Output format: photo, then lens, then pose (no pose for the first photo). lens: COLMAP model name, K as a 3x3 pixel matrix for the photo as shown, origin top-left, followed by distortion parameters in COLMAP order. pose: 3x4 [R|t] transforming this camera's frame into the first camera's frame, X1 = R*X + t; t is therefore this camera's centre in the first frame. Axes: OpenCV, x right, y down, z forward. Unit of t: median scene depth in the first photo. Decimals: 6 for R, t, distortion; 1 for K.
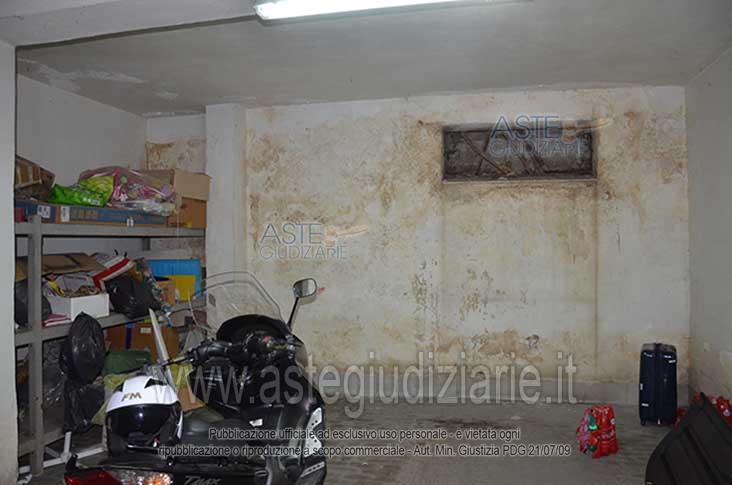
lens RADIAL K [[562.0, 0, 366.0], [0, 562.0, 242.5], [0, 0, 1]] dist [-0.249769, 0.259785]
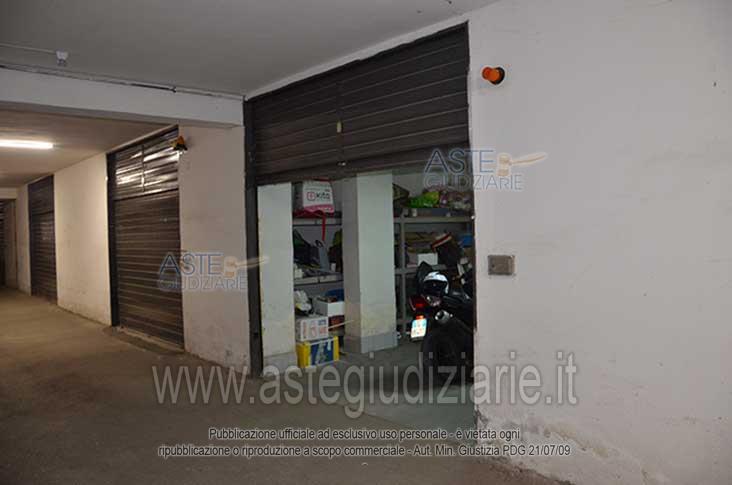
lens RADIAL K [[562.0, 0, 366.0], [0, 562.0, 242.5], [0, 0, 1]] dist [-0.249769, 0.259785]
pose [[0.812509, -0.001770, -0.582946, 0.494346], [0.020653, 0.999455, 0.025751, 0.001869], [0.582583, -0.032963, 0.812103, -0.793027]]
